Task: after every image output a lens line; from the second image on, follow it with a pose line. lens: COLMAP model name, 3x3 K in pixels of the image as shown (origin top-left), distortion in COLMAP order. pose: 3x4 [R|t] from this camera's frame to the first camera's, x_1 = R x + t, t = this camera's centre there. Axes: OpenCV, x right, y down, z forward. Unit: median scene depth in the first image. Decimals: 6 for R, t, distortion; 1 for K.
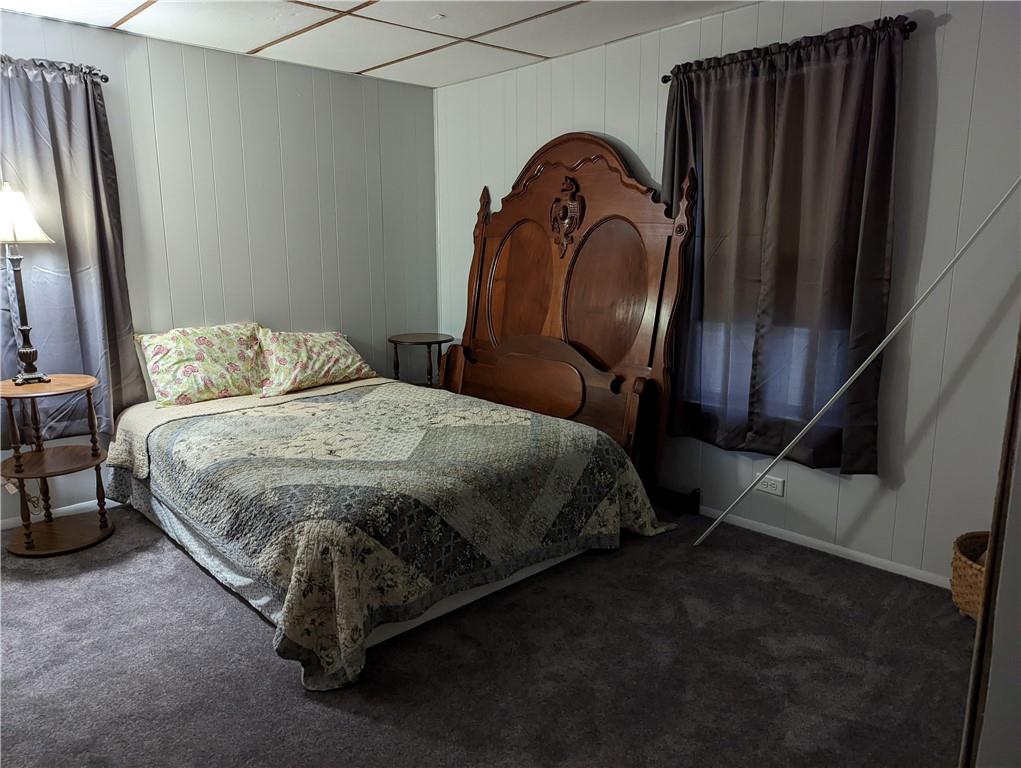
lens RADIAL K [[726.8, 0, 510.5], [0, 726.8, 384.0], [0, 0, 1]] dist [0.072969, -0.063677]
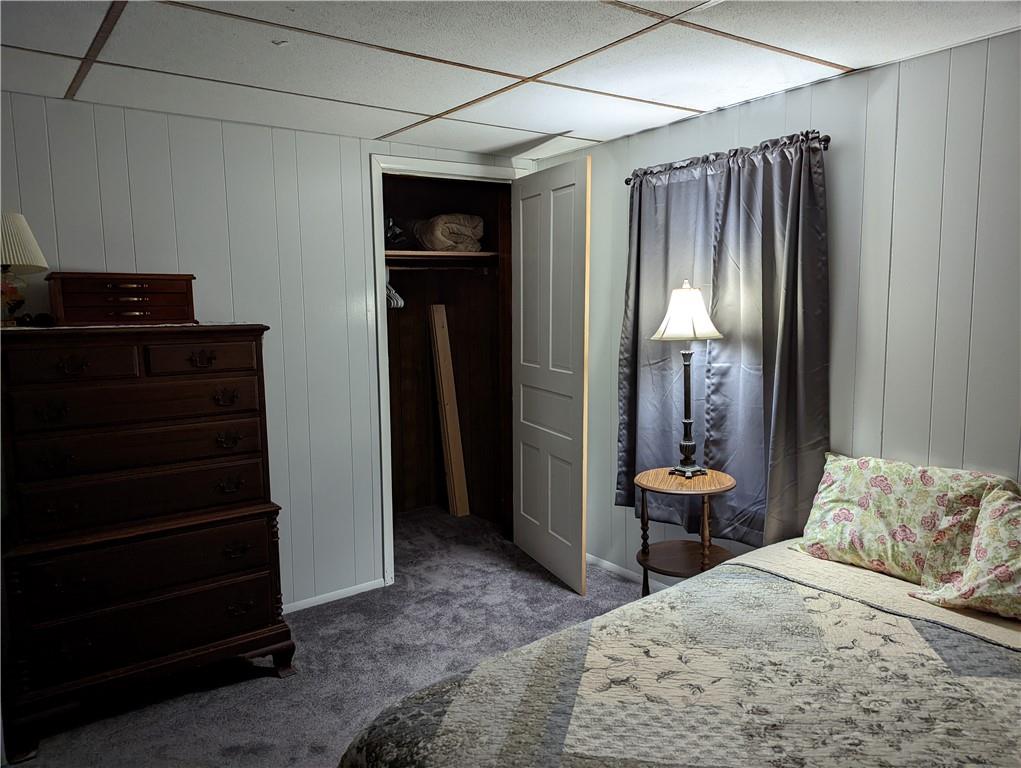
lens RADIAL K [[726.8, 0, 510.5], [0, 726.8, 384.0], [0, 0, 1]] dist [0.072969, -0.063677]
pose [[-0.130724, 0.108312, -0.985485, 0.329055], [-0.167824, 0.977252, 0.129669, -0.201476], [0.977111, 0.182339, -0.109573, 0.815023]]
